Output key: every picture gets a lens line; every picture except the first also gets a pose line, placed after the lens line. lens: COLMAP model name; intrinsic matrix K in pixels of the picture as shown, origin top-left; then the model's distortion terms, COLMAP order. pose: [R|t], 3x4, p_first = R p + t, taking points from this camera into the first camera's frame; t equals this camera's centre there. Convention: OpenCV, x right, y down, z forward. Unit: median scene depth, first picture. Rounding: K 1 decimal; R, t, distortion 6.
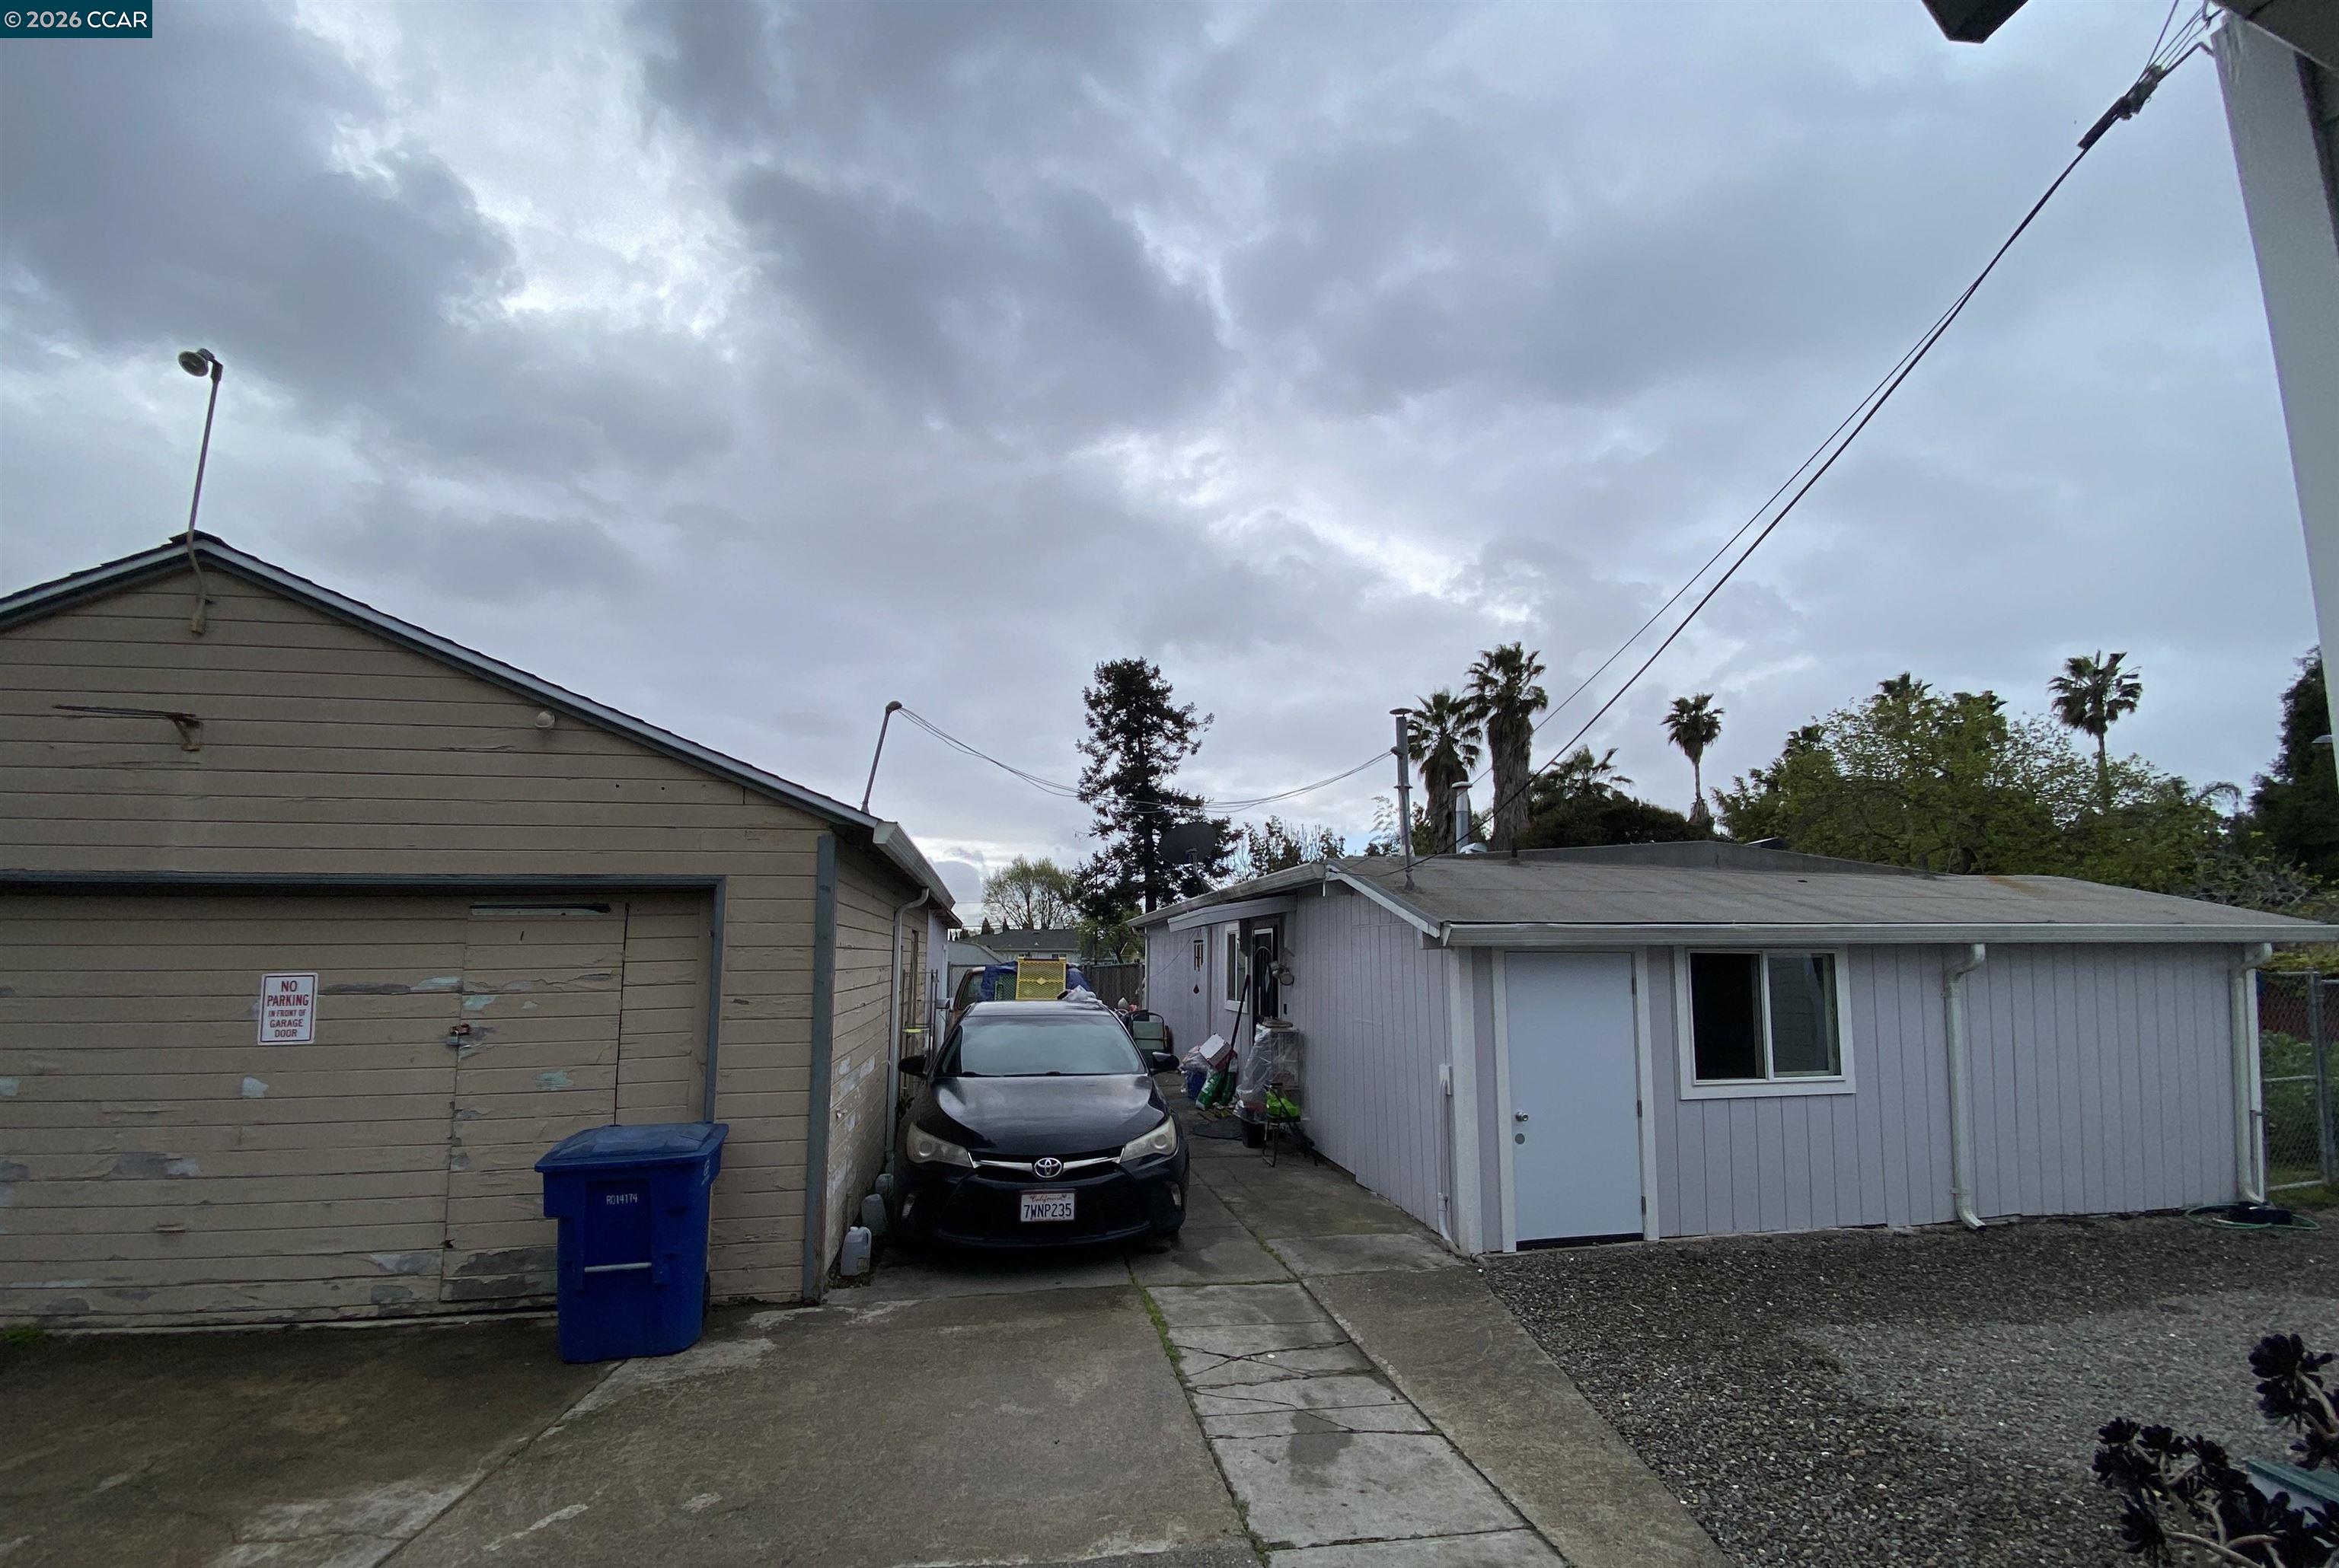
lens RADIAL K [[948.7, 0, 1175.3], [0, 948.7, 865.7], [0, 0, 1]] dist [0.012322, -0.016858]
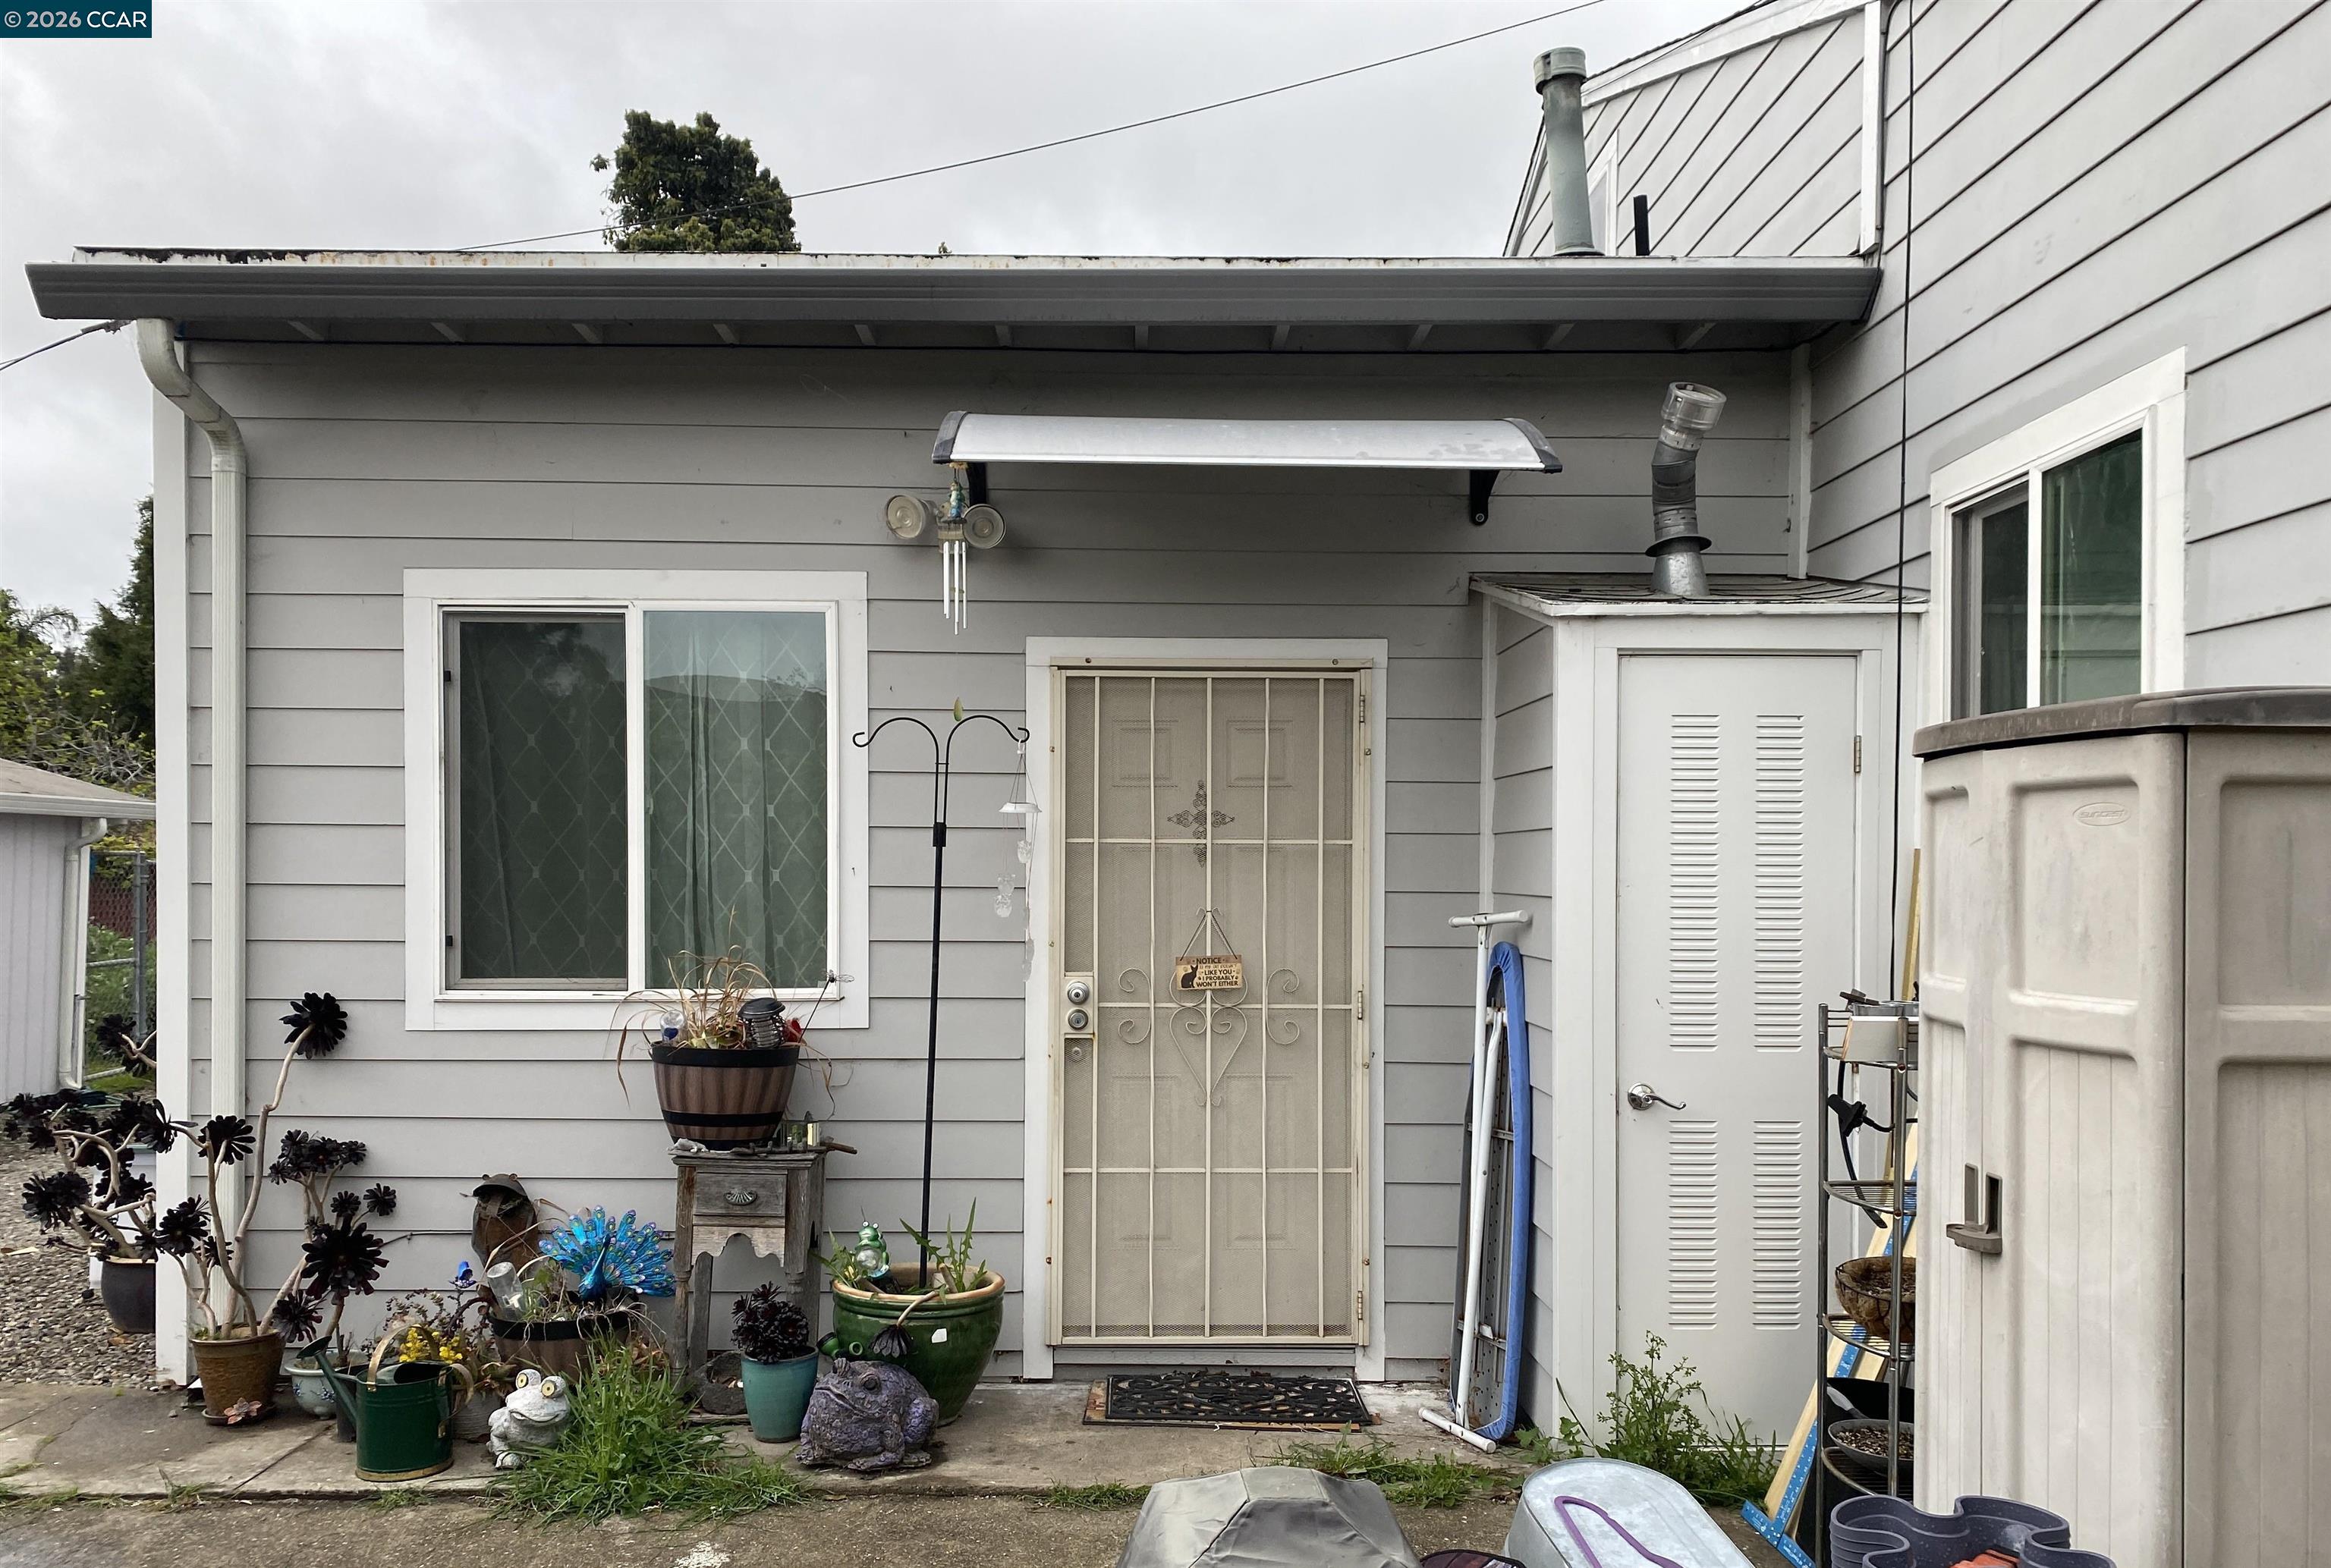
lens RADIAL K [[1765.7, 0, 1154.7], [0, 1765.7, 889.1], [0, 0, 1]] dist [0.014534, -0.002660]
pose [[0.168458, -0.012595, 0.985628, -0.090242], [-0.102043, 0.994323, 0.030147, -0.002037], [-0.980413, -0.105654, 0.166216, -0.074519]]
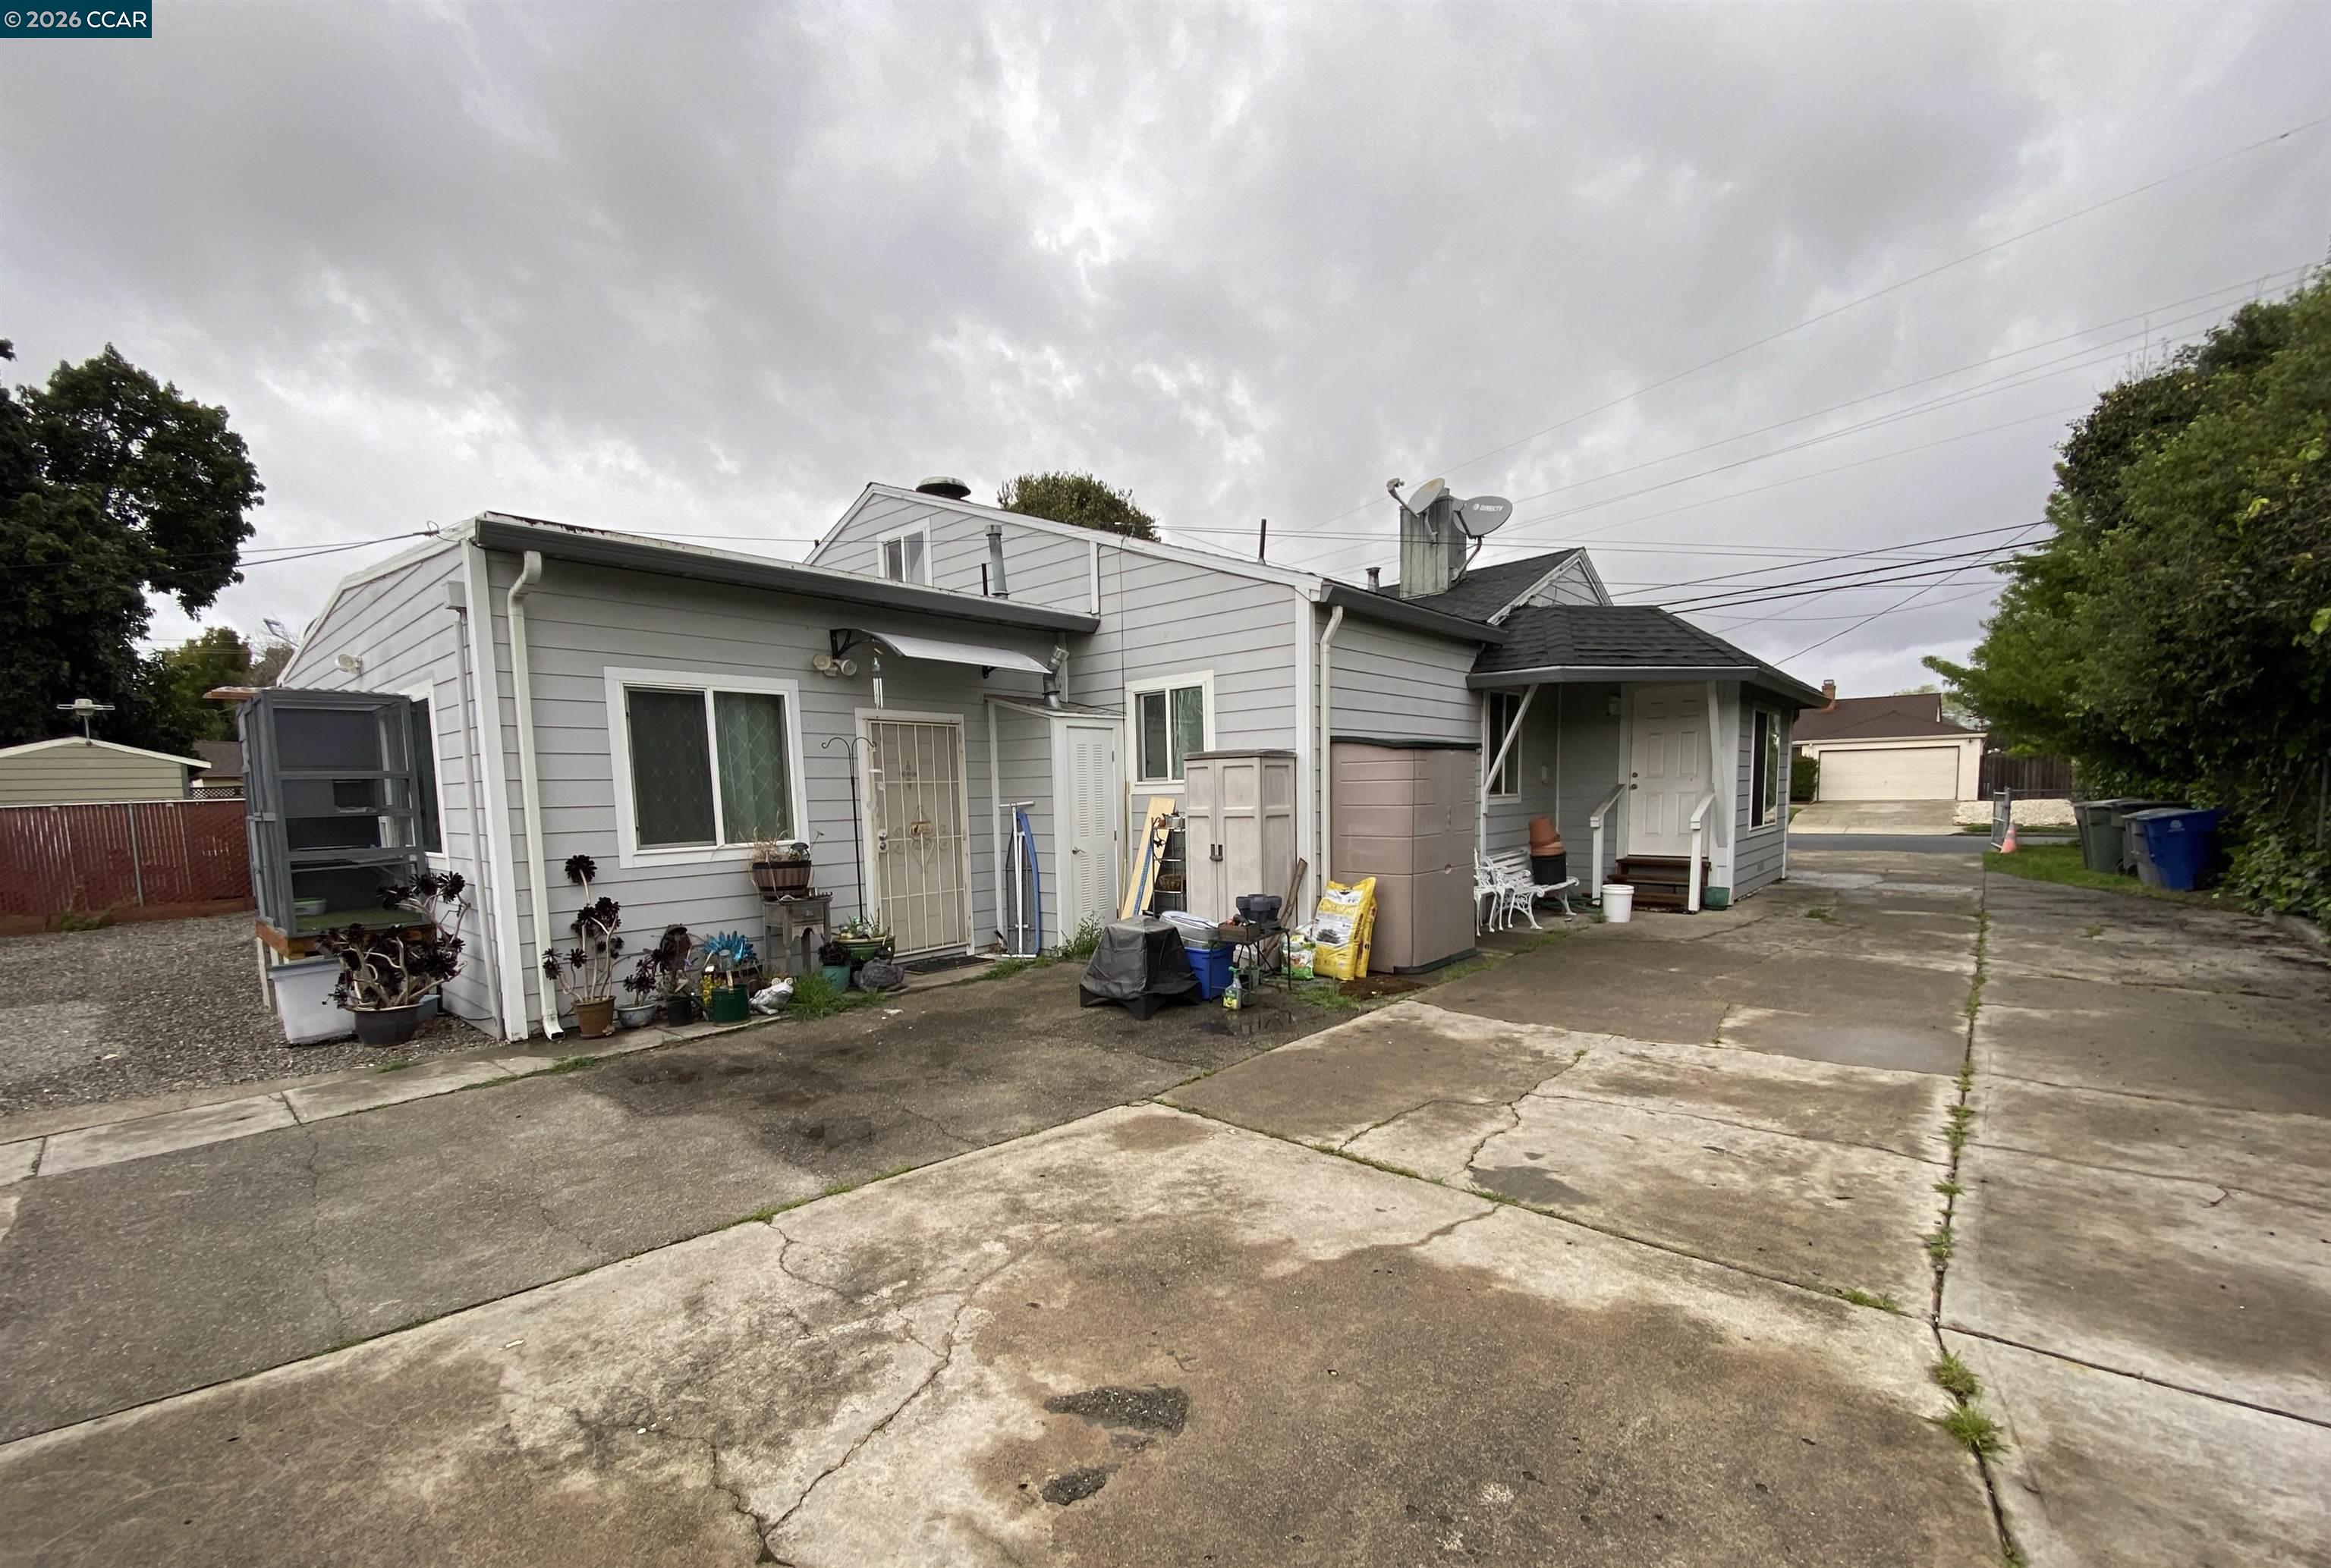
lens RADIAL K [[941.7, 0, 1166.3], [0, 941.7, 875.2], [0, 0, 1]] dist [0.009587, -0.011111]
pose [[-0.625125, -0.057297, 0.778419, -0.167256], [-0.054649, 0.998067, 0.029578, 0.011345], [-0.778610, -0.024049, -0.627048, 0.049293]]
